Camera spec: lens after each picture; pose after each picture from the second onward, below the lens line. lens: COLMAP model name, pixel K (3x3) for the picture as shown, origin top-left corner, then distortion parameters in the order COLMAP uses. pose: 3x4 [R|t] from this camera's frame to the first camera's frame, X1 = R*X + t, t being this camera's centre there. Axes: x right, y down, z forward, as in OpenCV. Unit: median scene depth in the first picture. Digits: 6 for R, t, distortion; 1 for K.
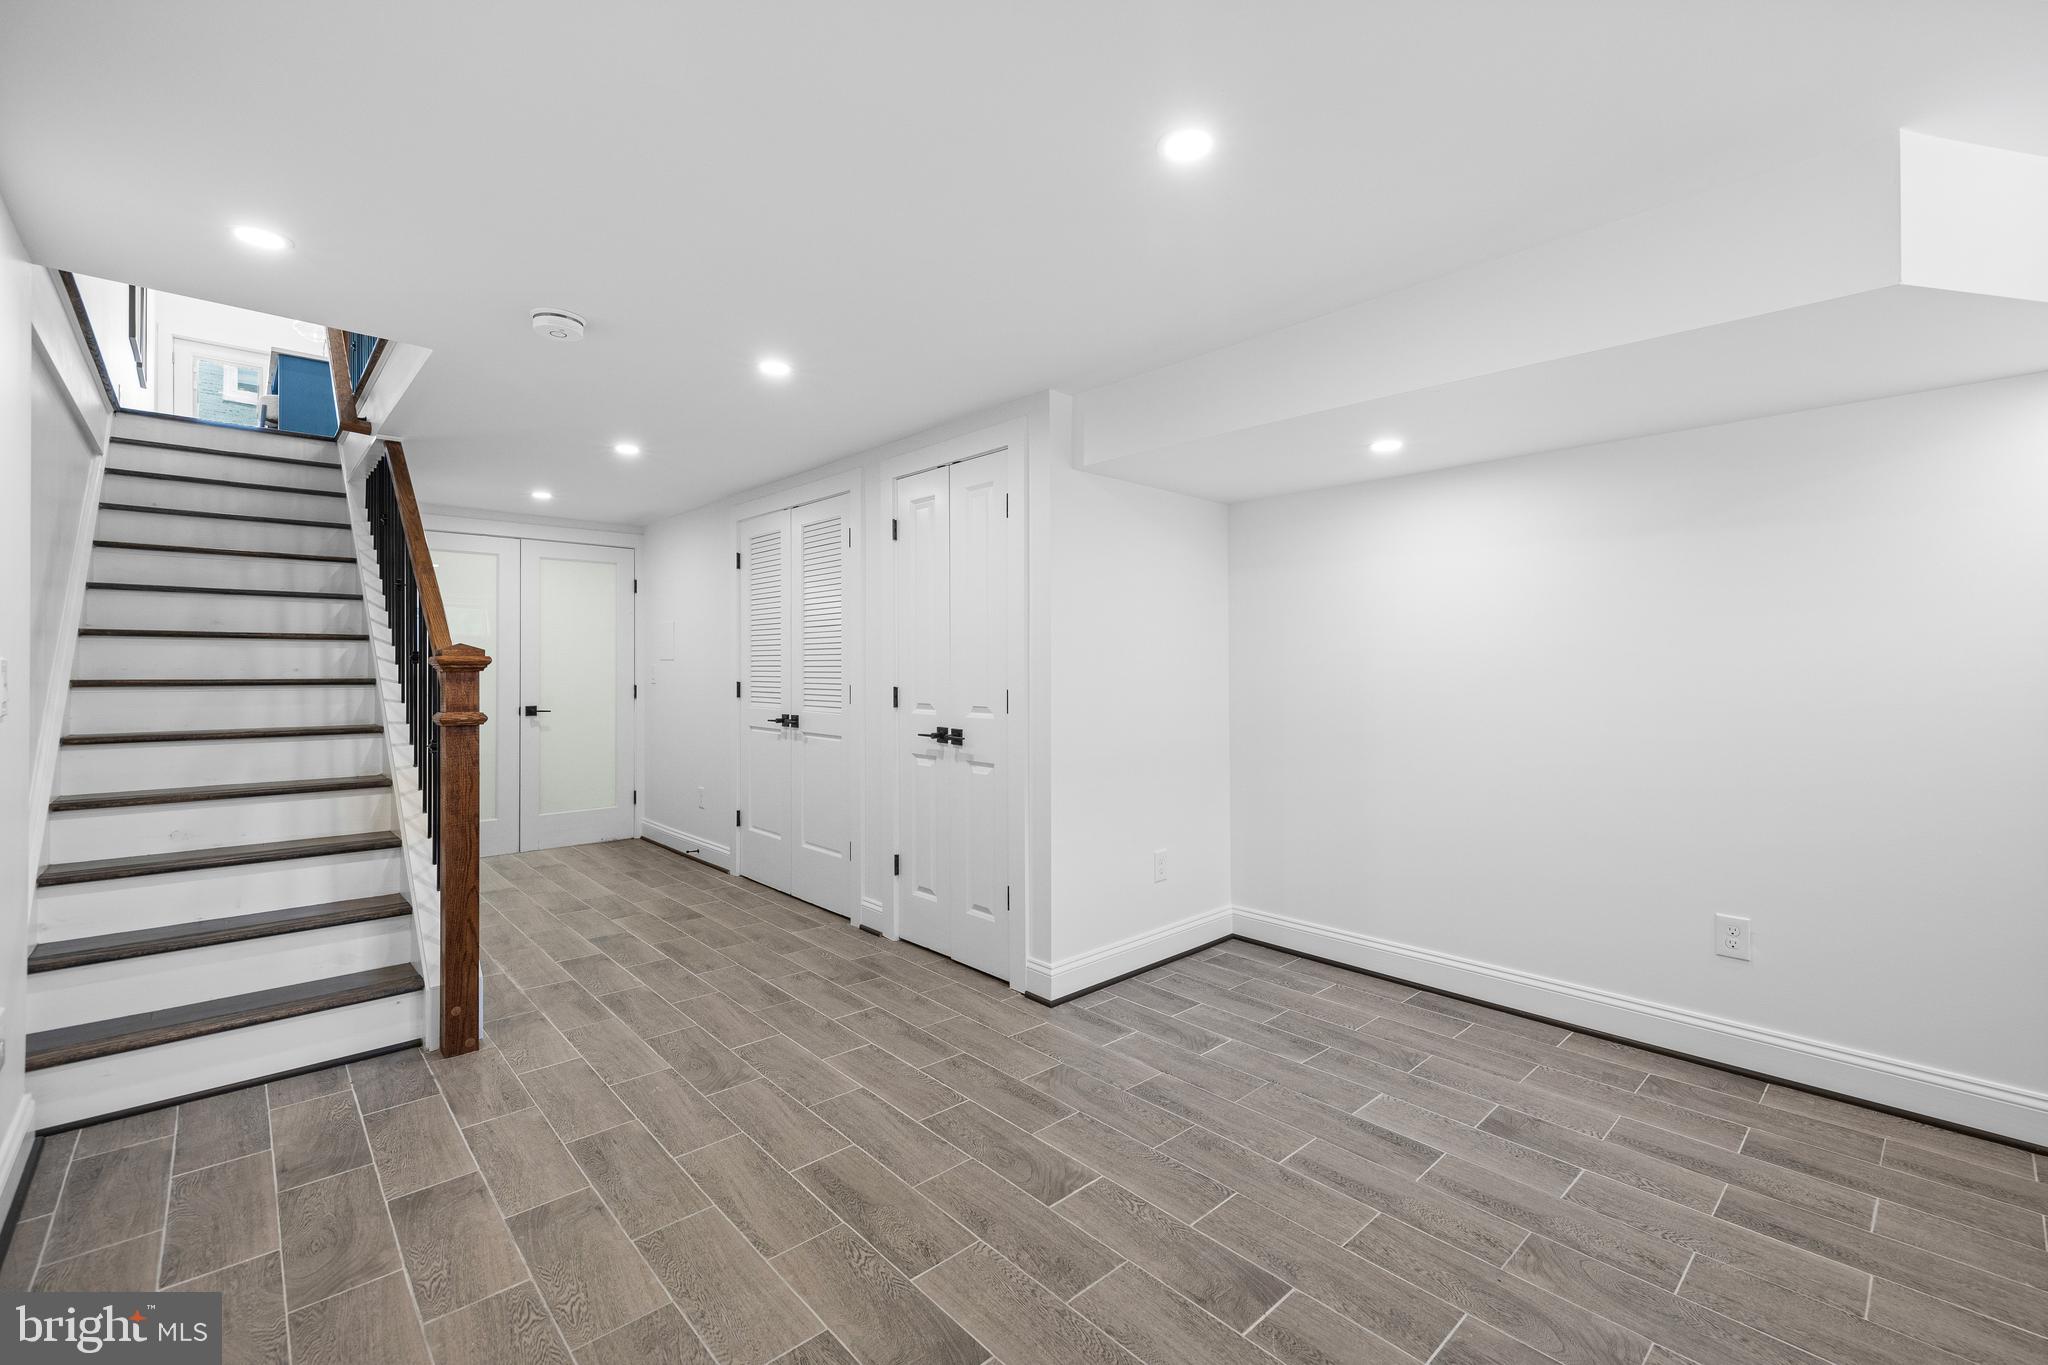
lens RADIAL K [[872.3, 0, 1025.3], [0, 872.3, 663.3], [0, 0, 1]] dist [0.002269, 0.000334]
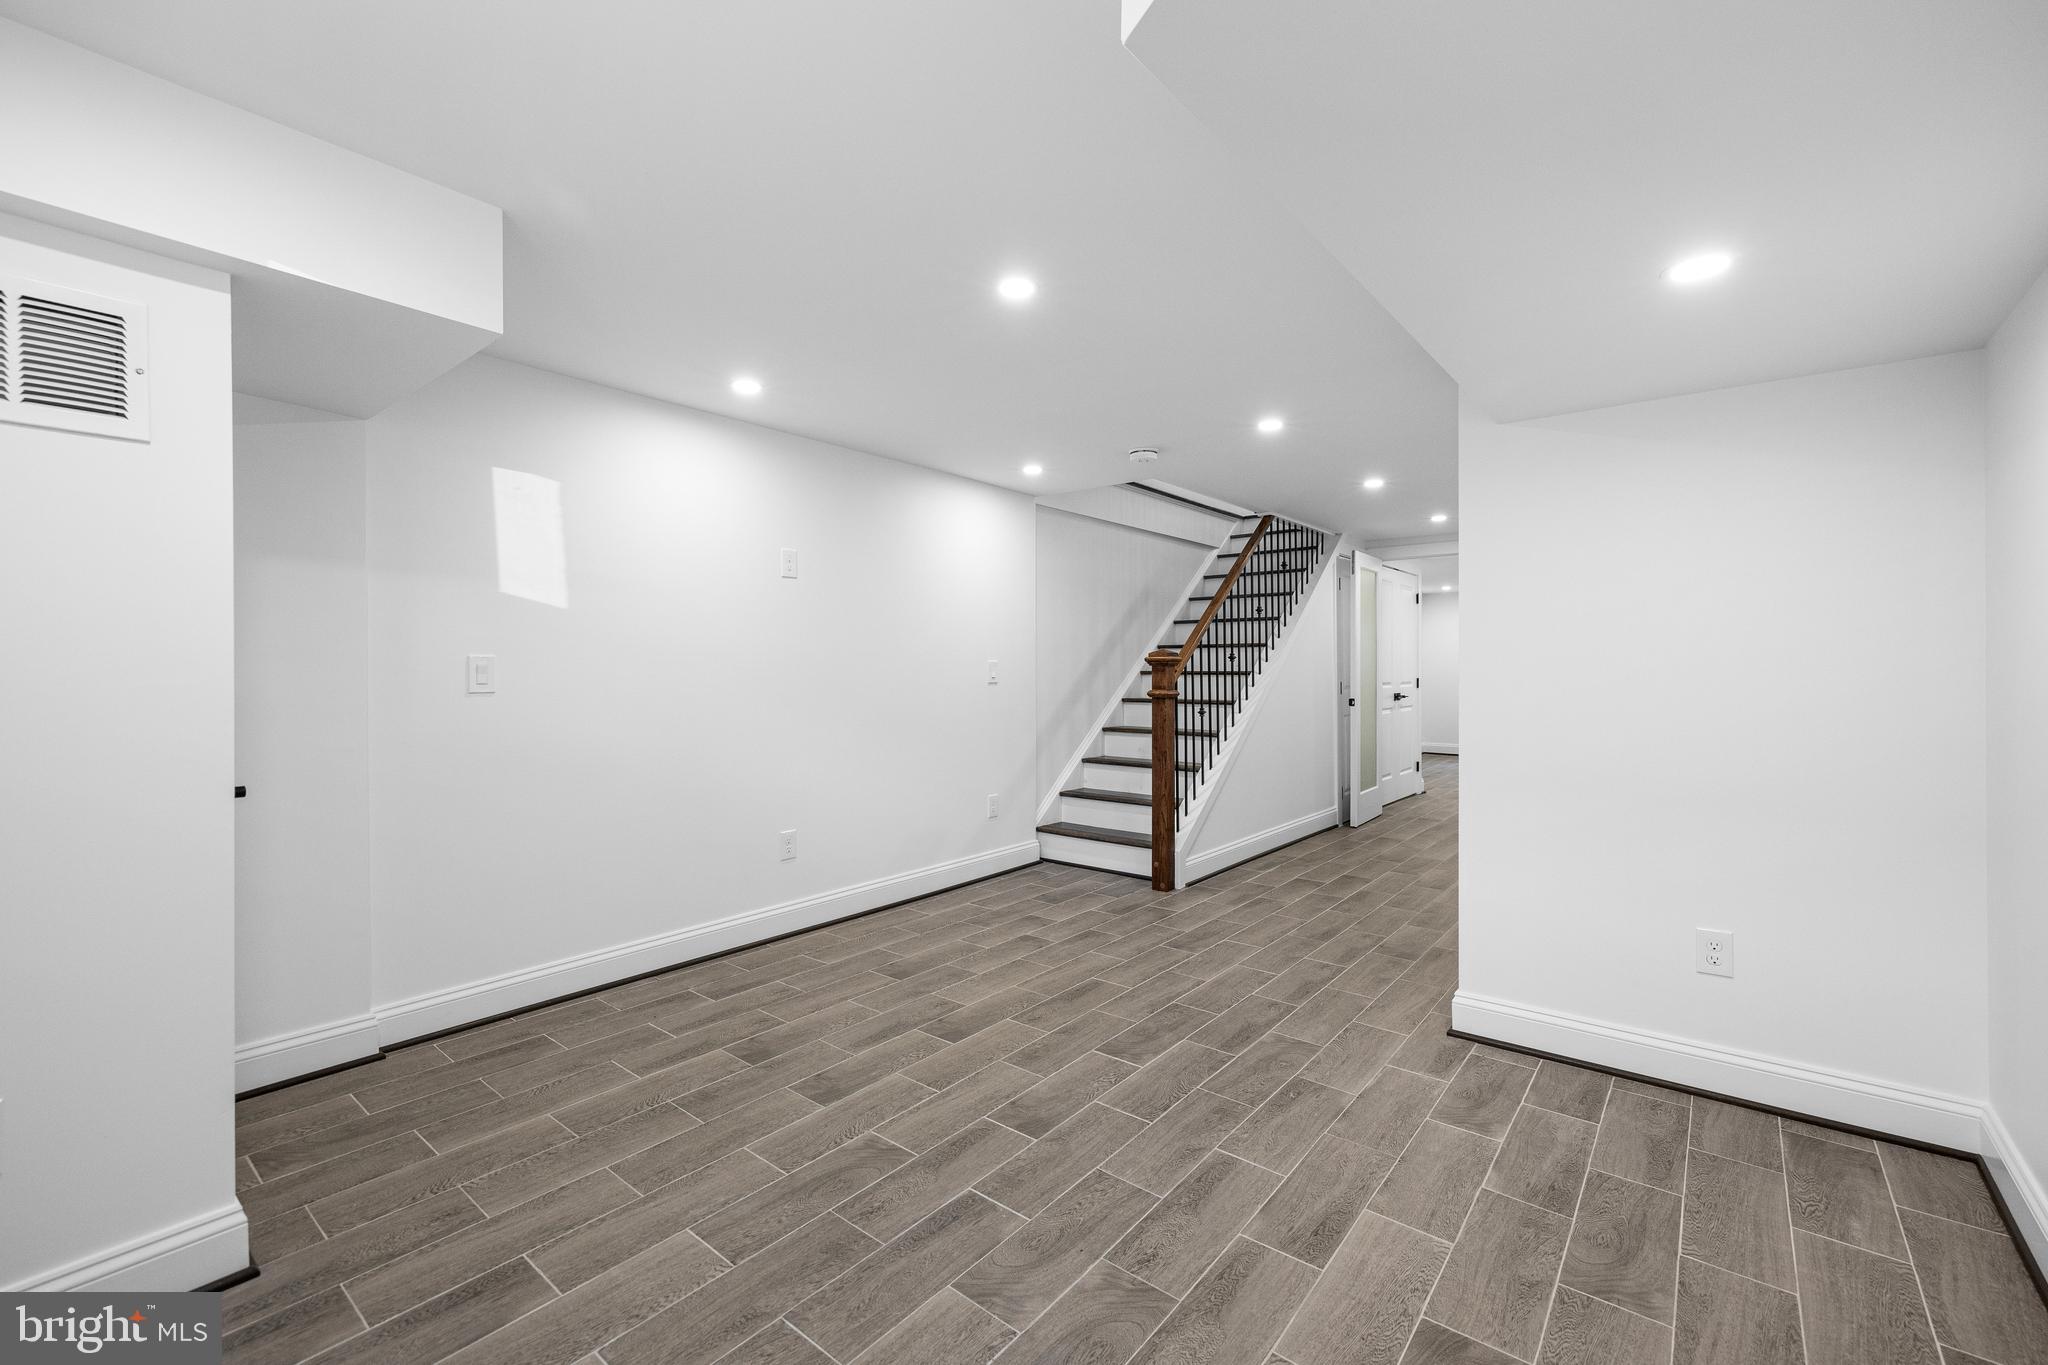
lens RADIAL K [[866.8, 0, 1026.8], [0, 866.8, 642.3], [0, 0, 1]] dist [0.001781, 0.000211]
pose [[0.141587, -0.029689, -0.989481, 0.888136], [0.007744, 0.999553, -0.028883, 0.009140], [0.989896, -0.003573, 0.141754, 0.448540]]
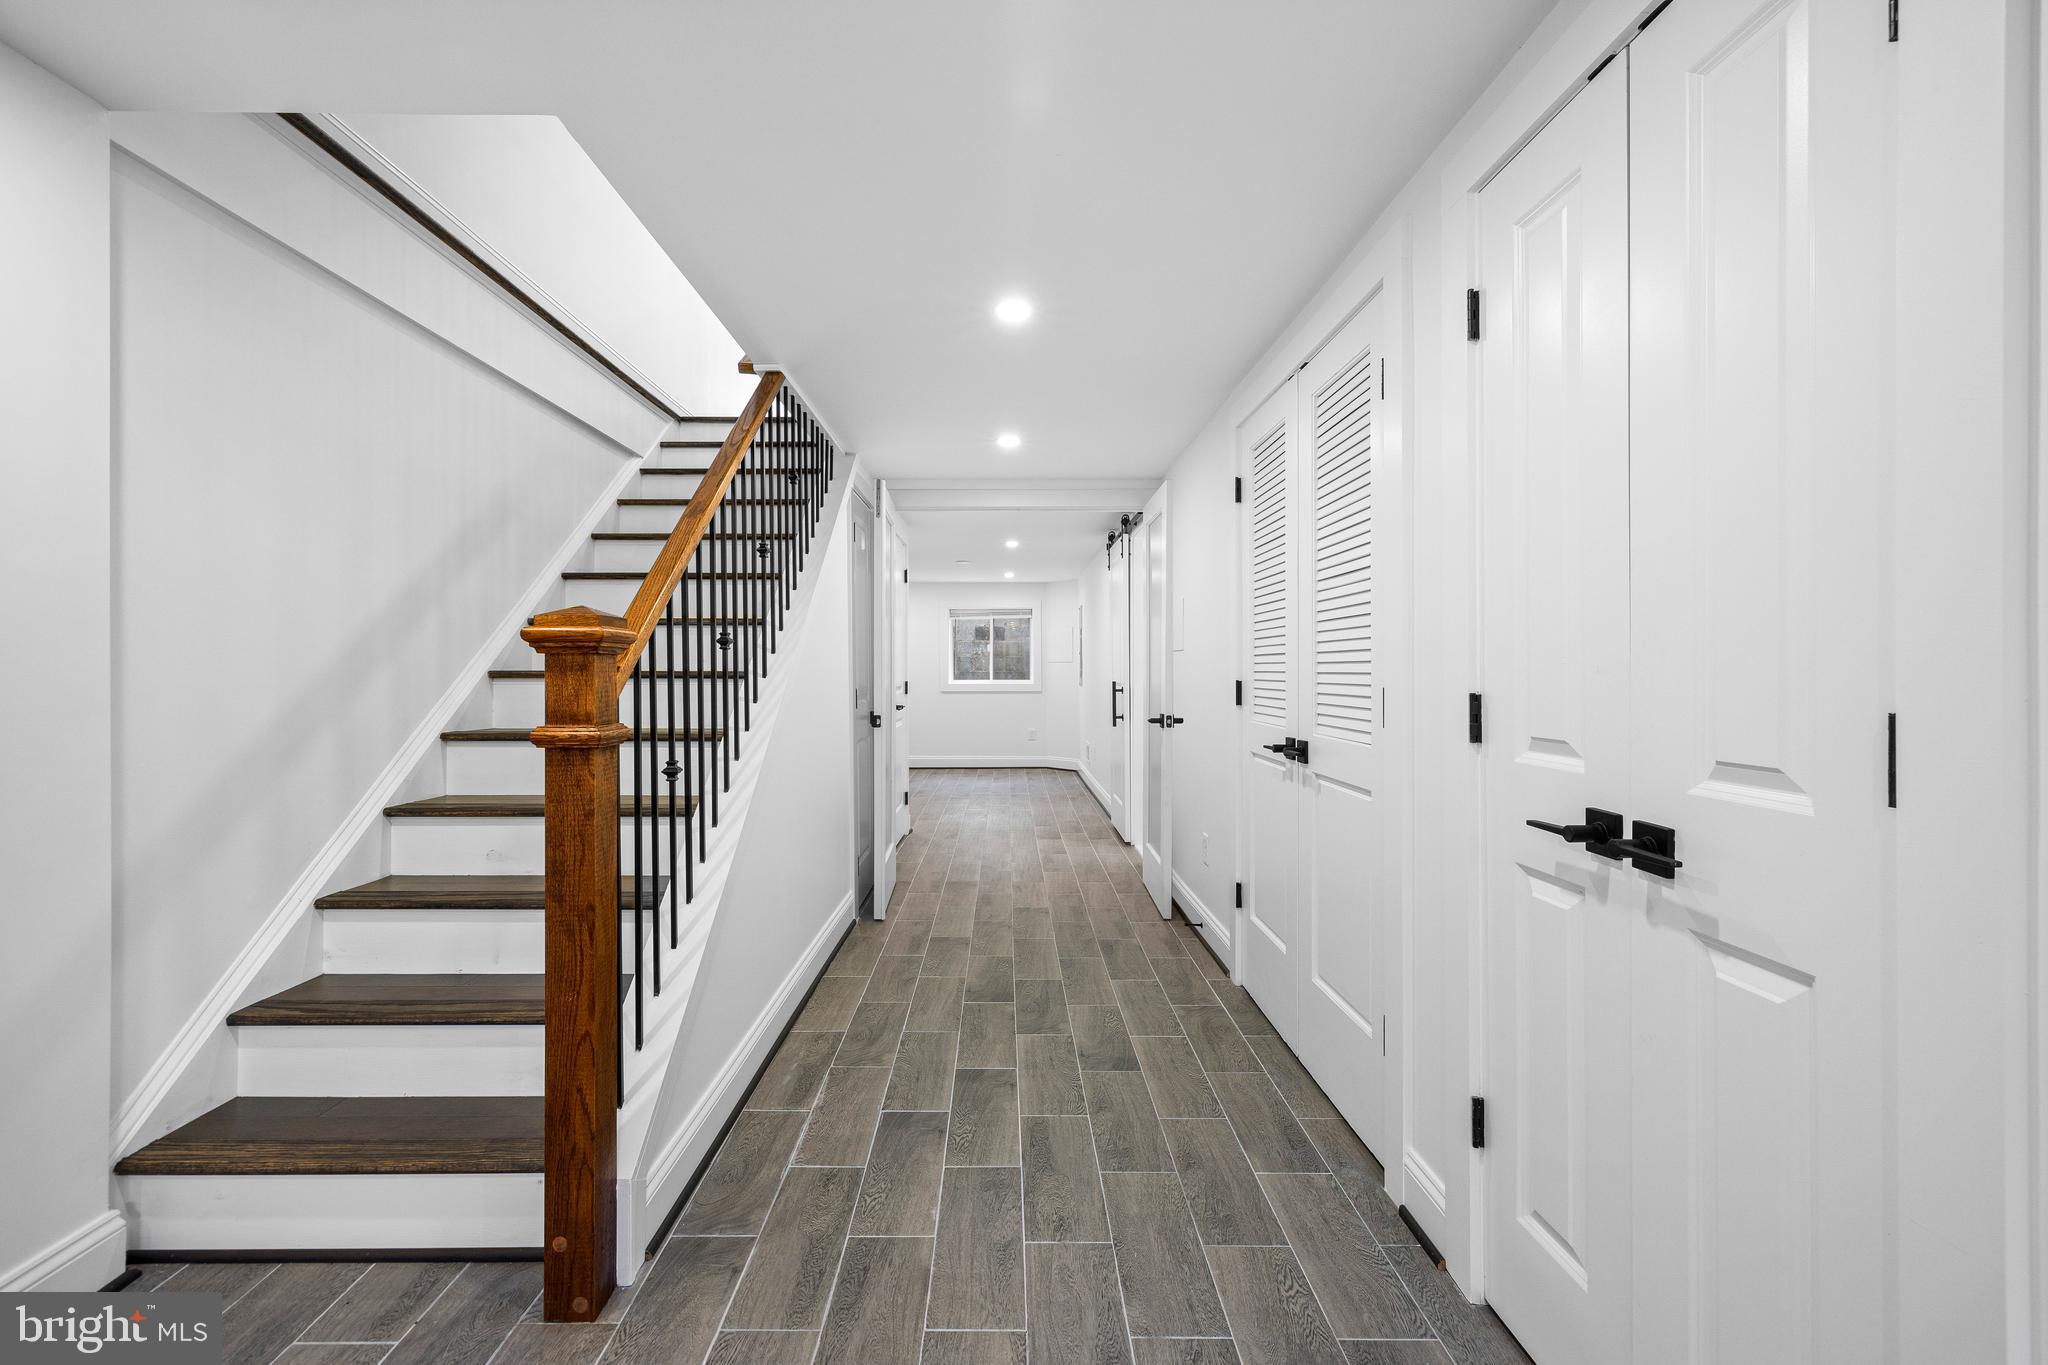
lens RADIAL K [[869.3, 0, 1006.0], [0, 869.3, 670.2], [0, 0, 1]] dist [0.004075, 0.000229]
pose [[0.736504, 0.001256, -0.676432, -0.041457], [0.003248, 0.999980, 0.005393, 0.015993], [0.676425, -0.006169, 0.736486, 0.686030]]
